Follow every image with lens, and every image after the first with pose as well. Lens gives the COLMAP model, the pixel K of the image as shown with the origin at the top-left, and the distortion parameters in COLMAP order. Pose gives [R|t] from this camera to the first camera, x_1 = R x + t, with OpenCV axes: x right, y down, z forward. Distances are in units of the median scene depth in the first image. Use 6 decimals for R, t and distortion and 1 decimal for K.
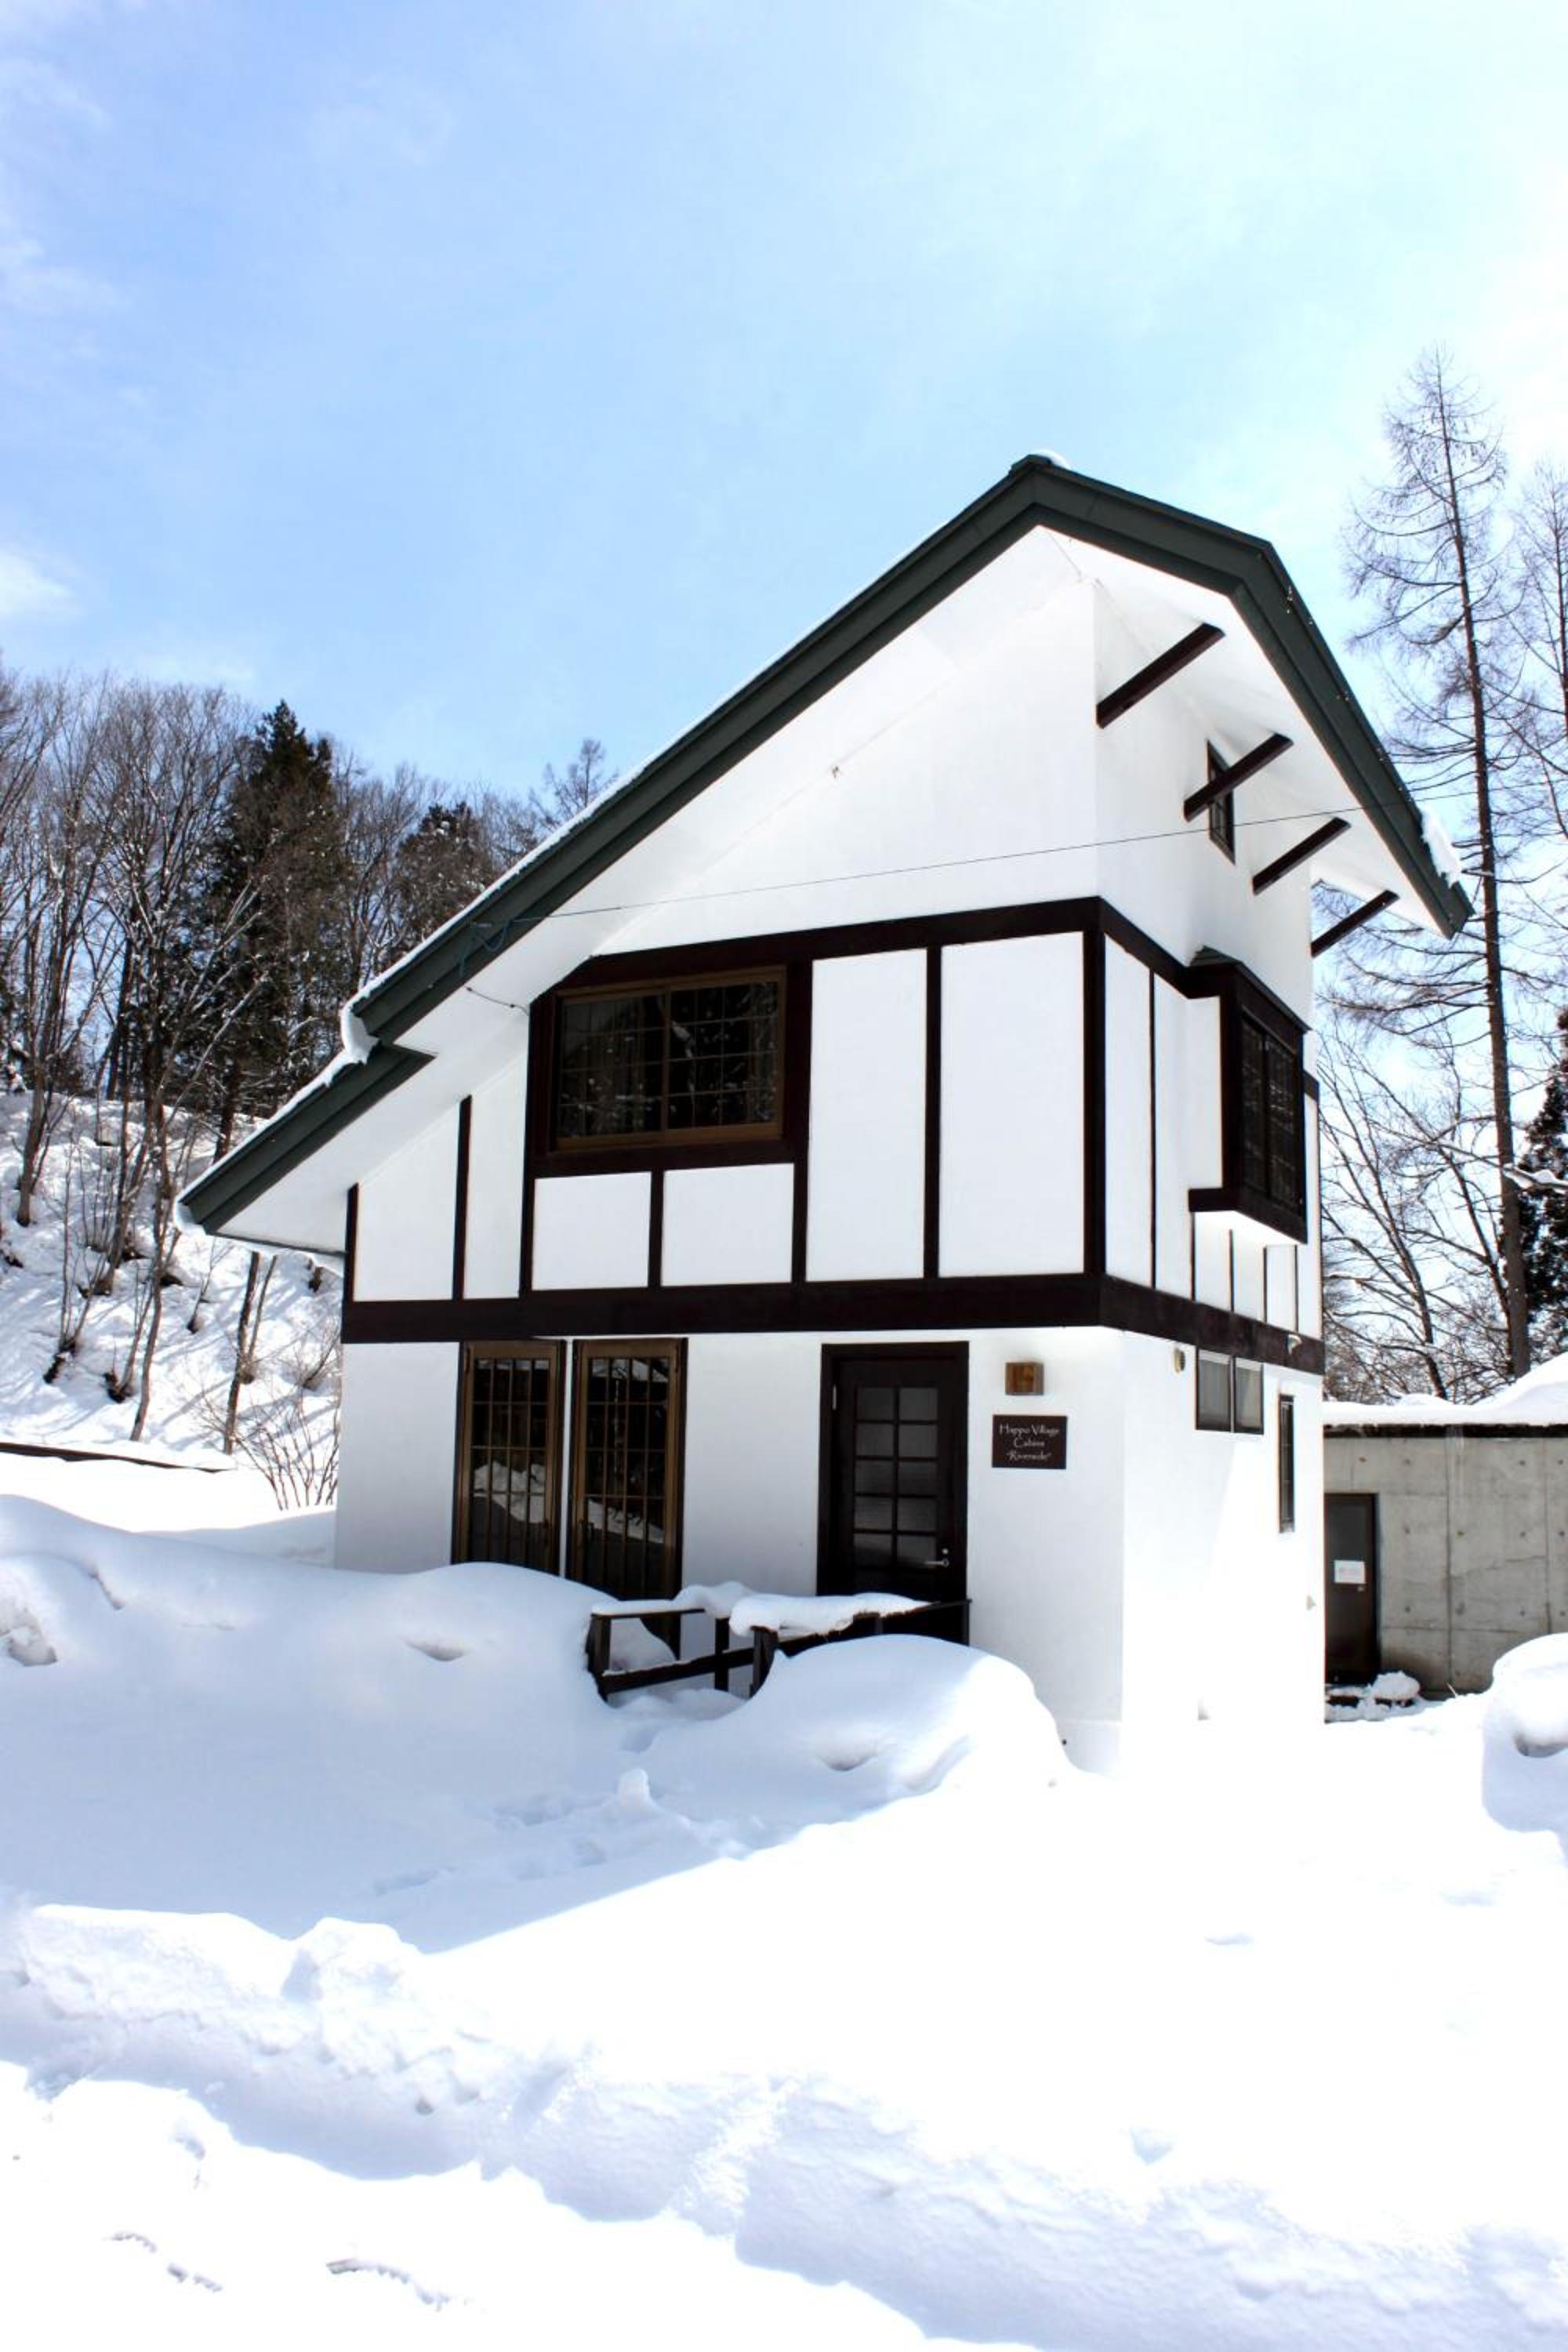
lens RADIAL K [[1825.6, 0, 784.0], [0, 1825.6, 1176.0], [0, 0, 1]] dist [-0.181706, 0.112134]
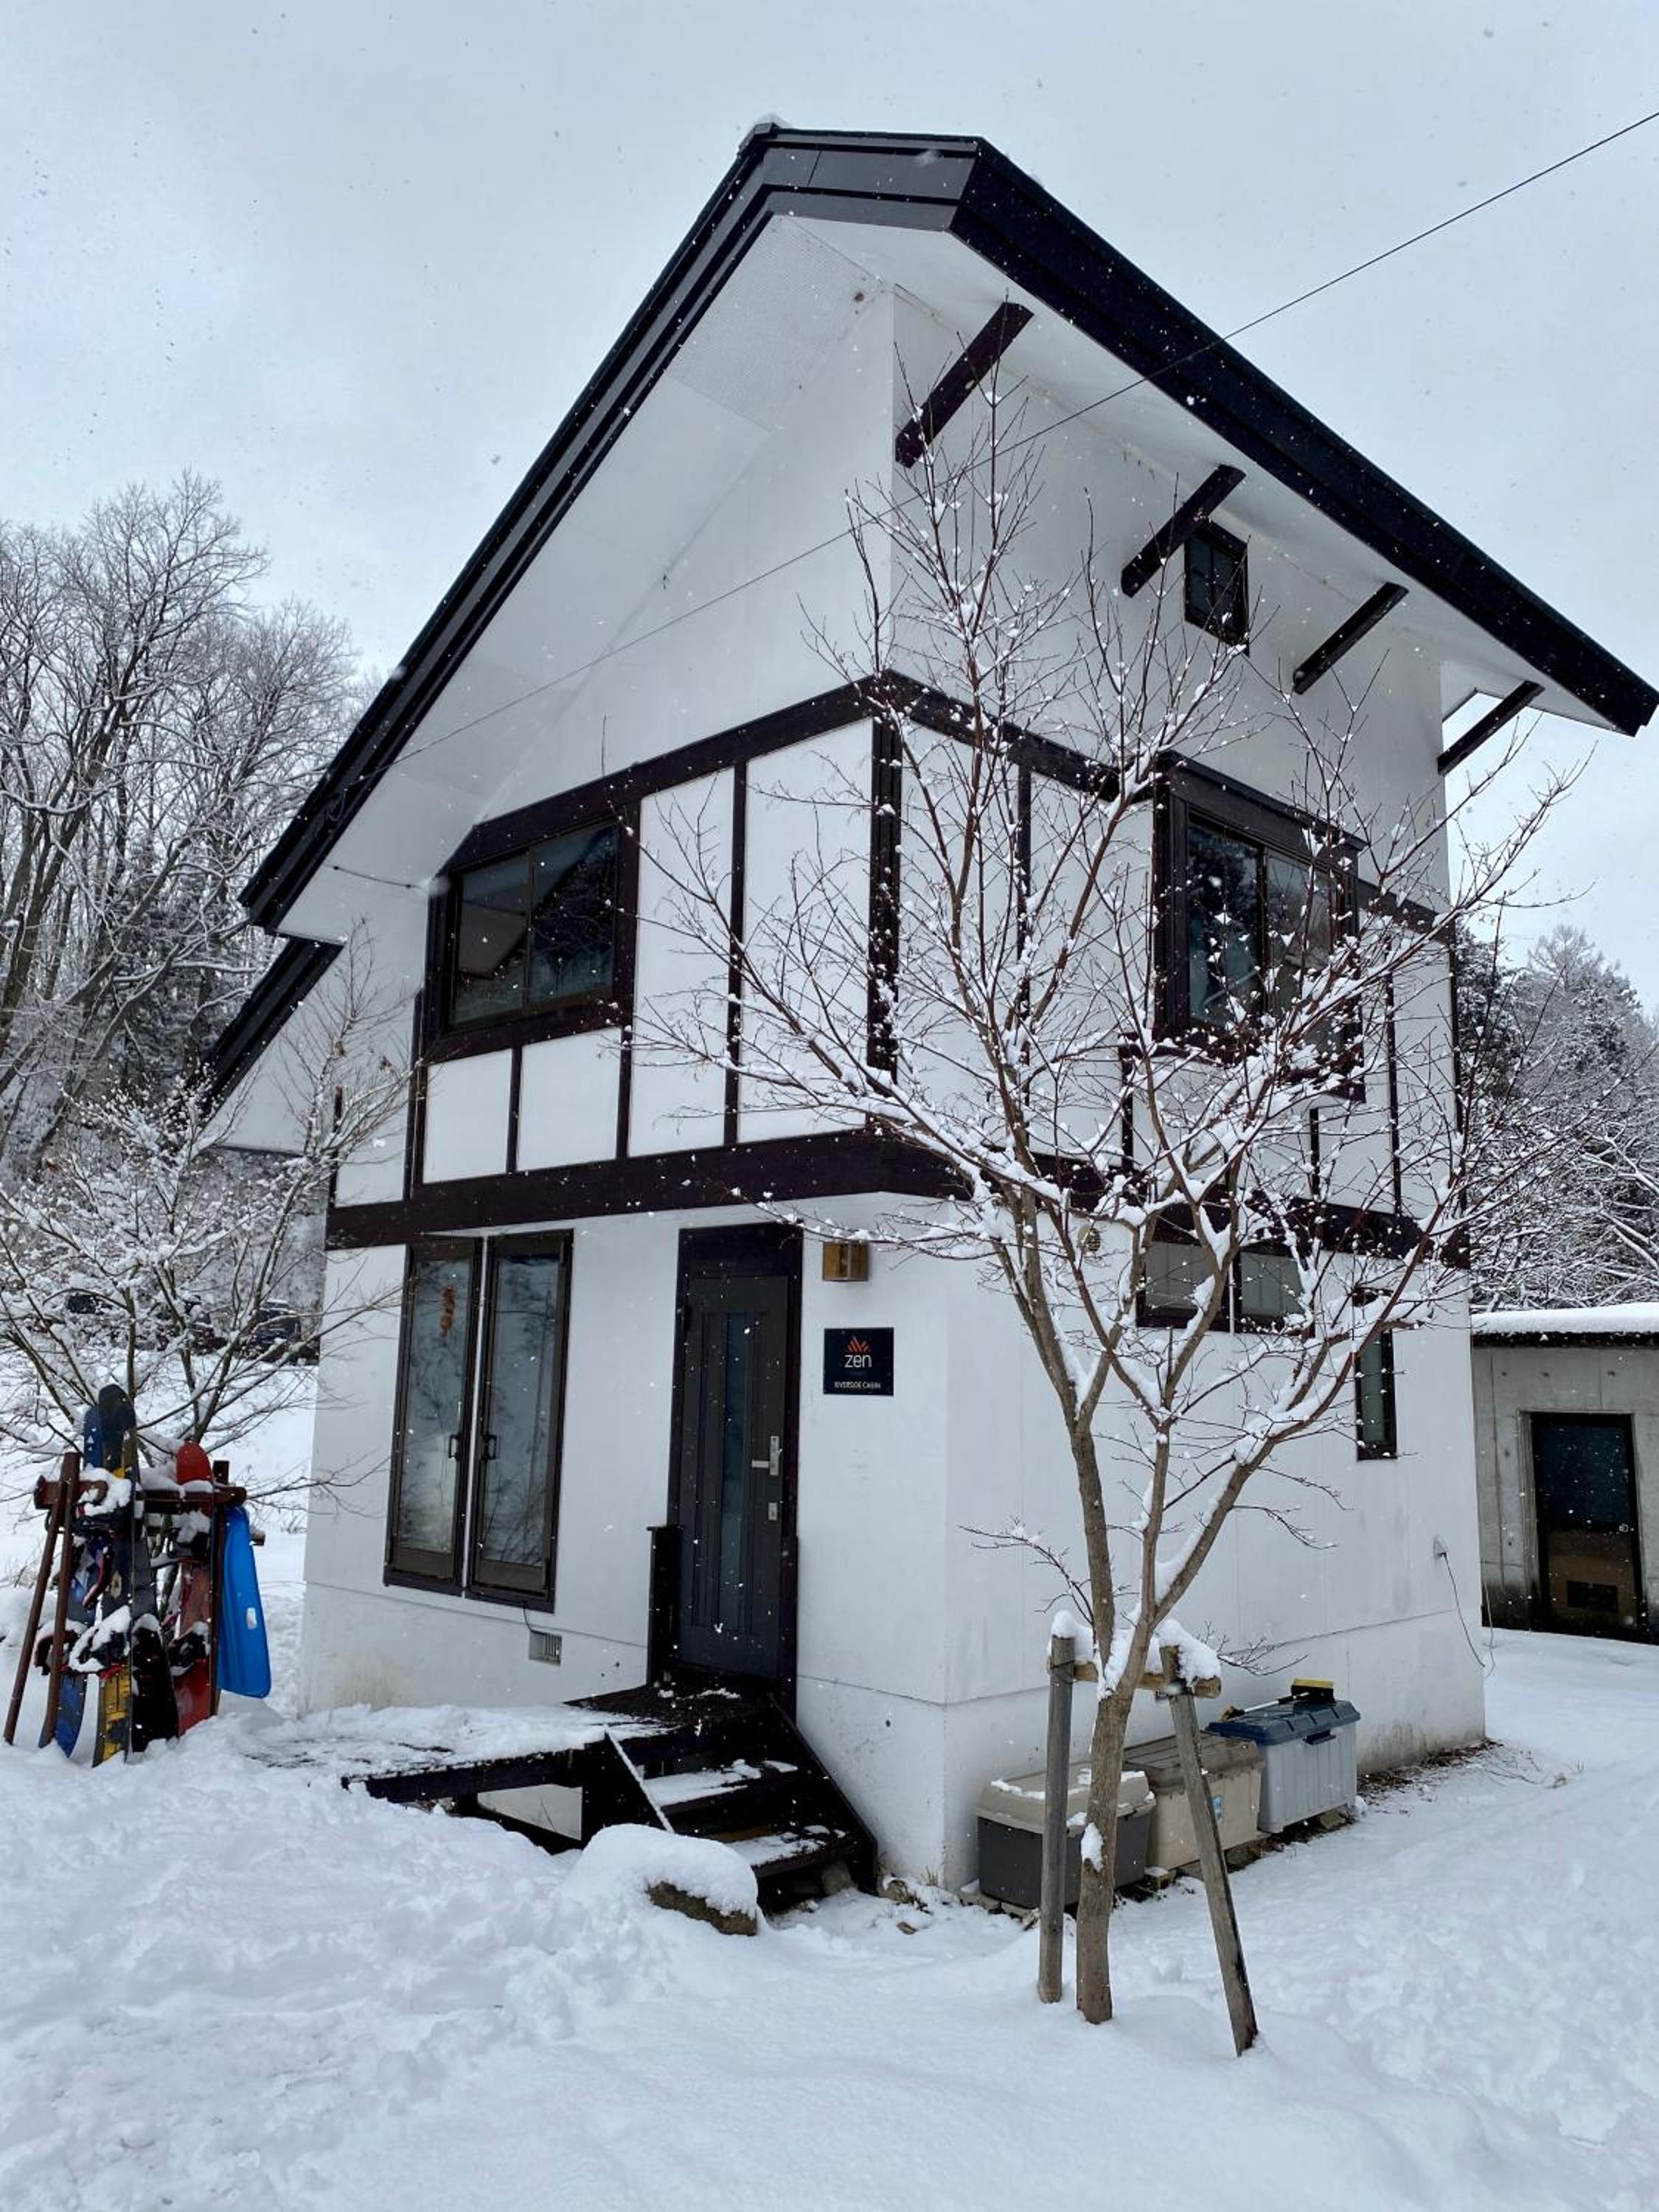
lens RADIAL K [[1651.3, 0, 829.5], [0, 1651.3, 1106.0], [0, 0, 1]] dist [0.006817, 0.003925]
pose [[0.956623, -0.047774, -0.287386, 0.318562], [0.043099, 0.998816, -0.022575, 0.052227], [0.288124, 0.009209, 0.957549, 0.245868]]
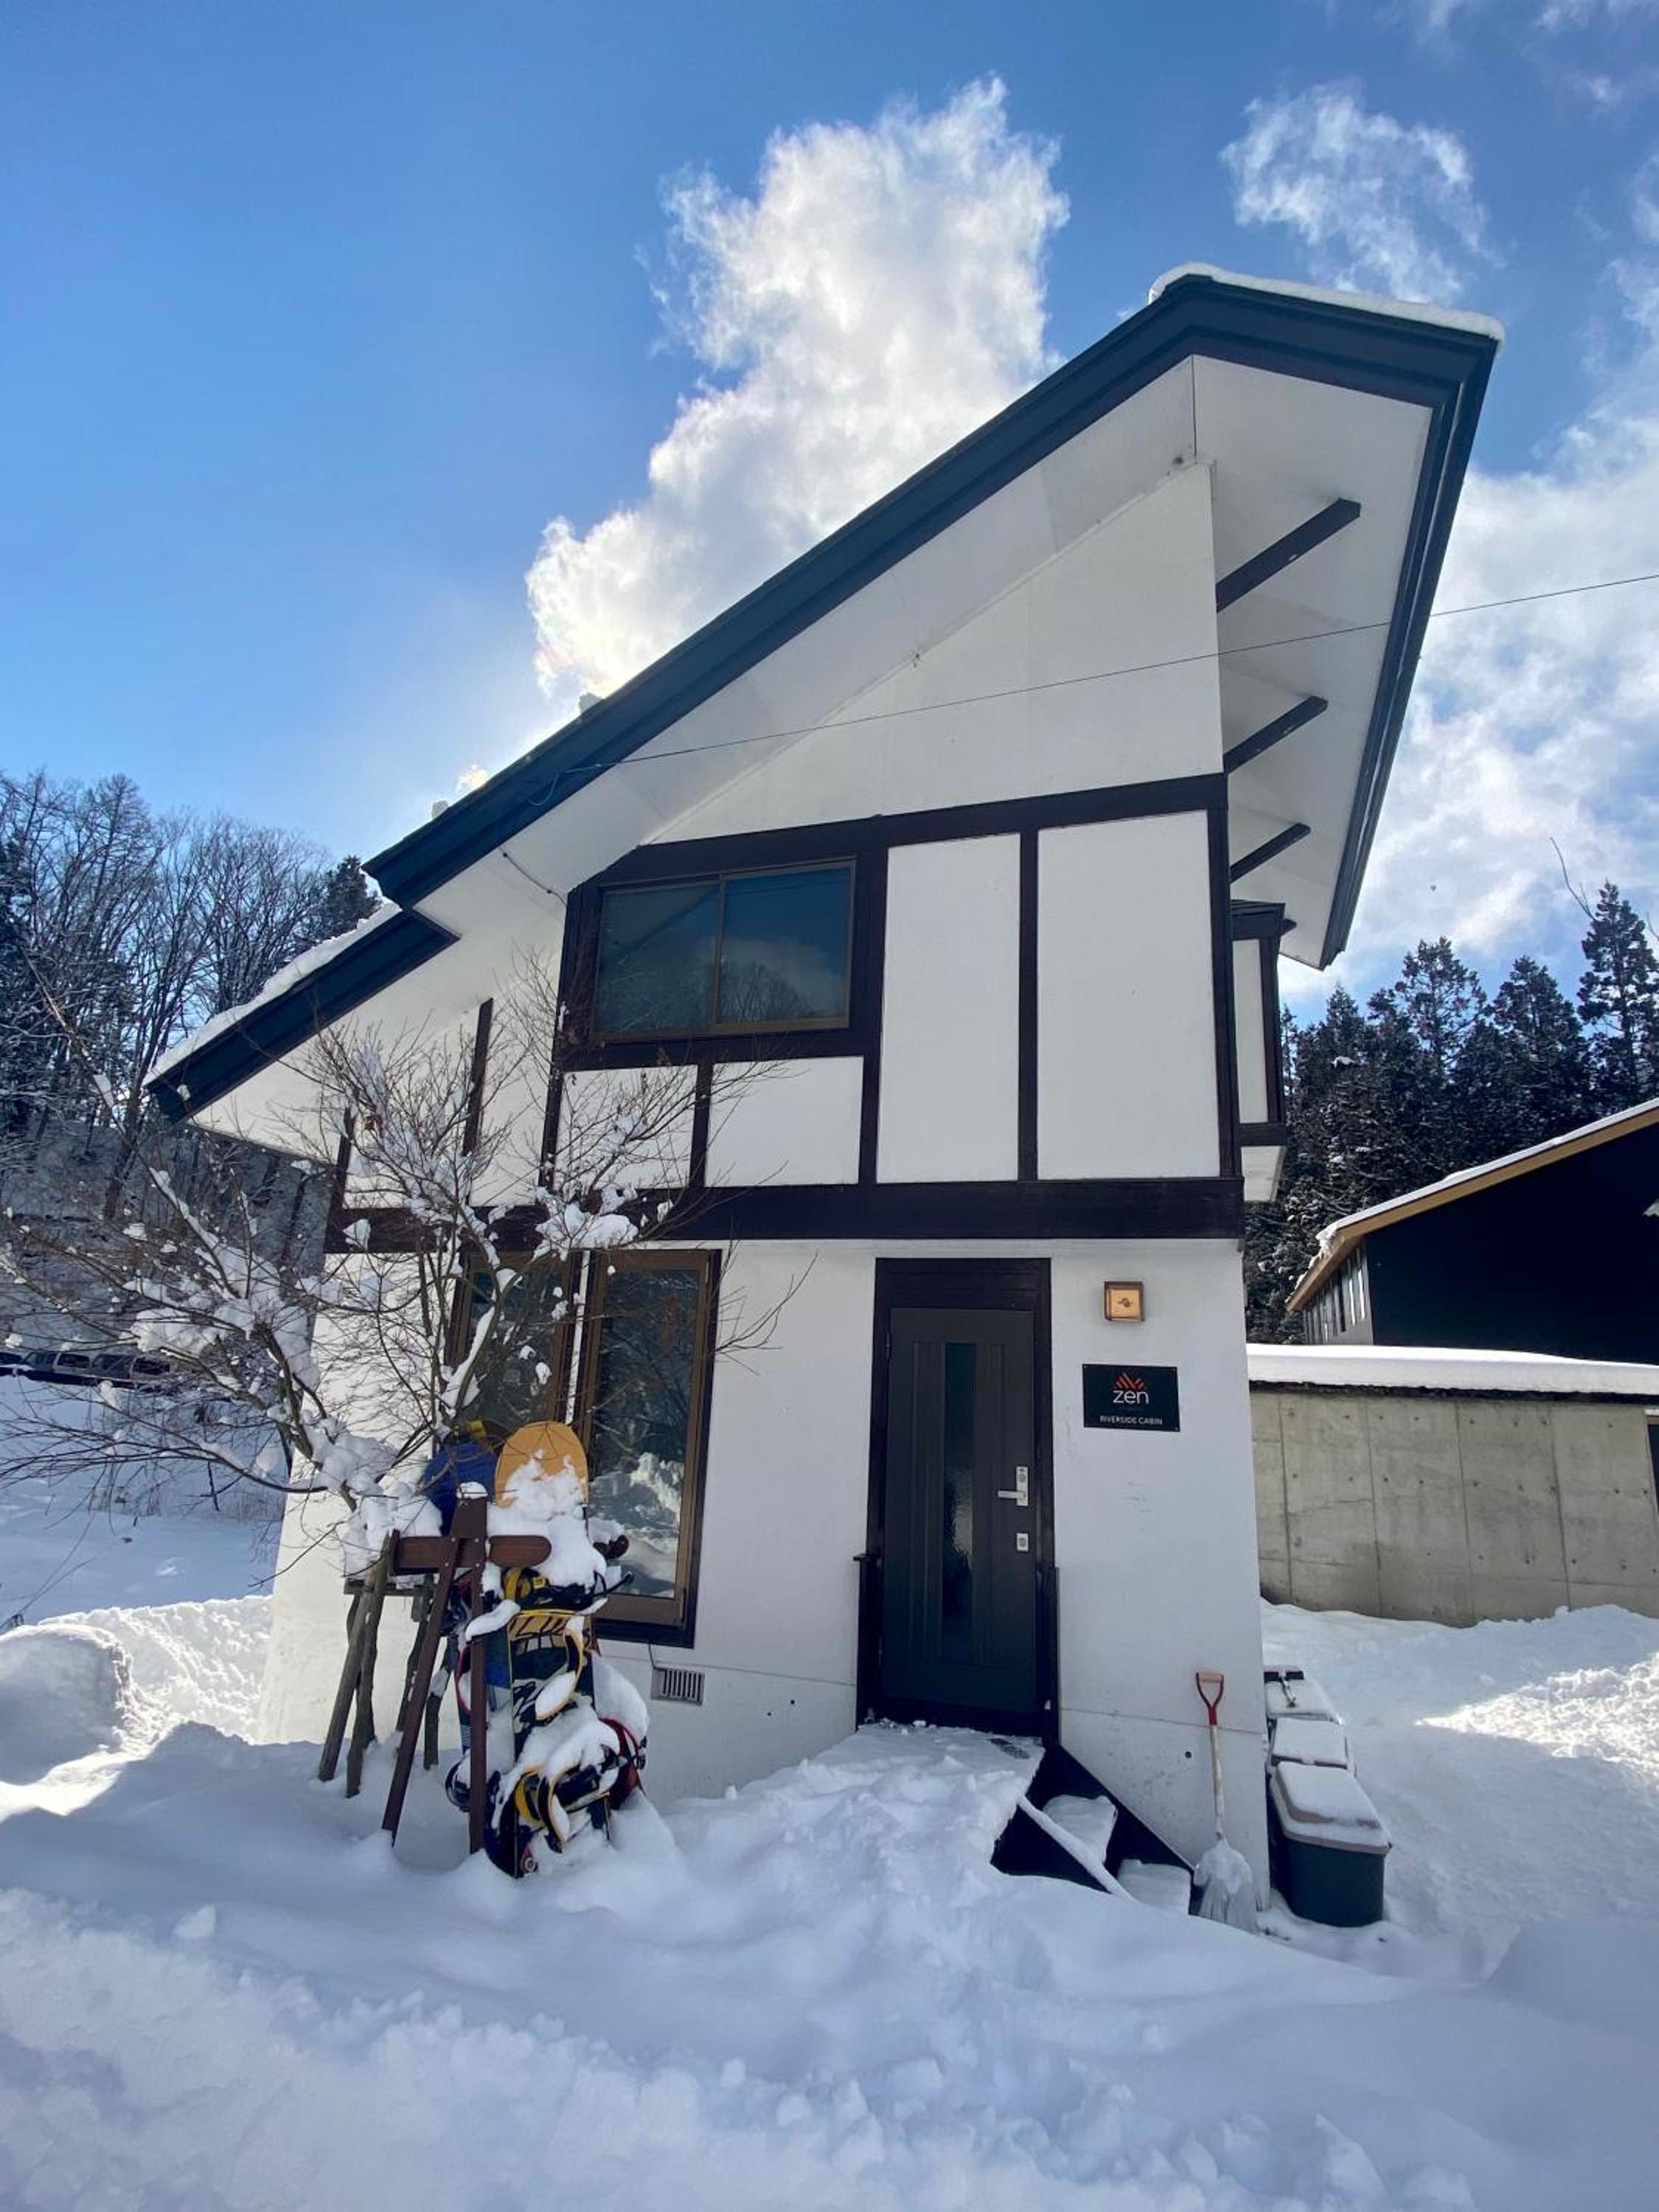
lens RADIAL K [[1133.3, 0, 829.5], [0, 1133.3, 1106.0], [0, 0, 1]] dist [0.005579, 0.000501]
pose [[0.987366, 0.062446, 0.145633, -0.088603], [-0.047956, 0.993733, -0.100966, 0.073090], [-0.151025, 0.092706, 0.984173, 0.425663]]
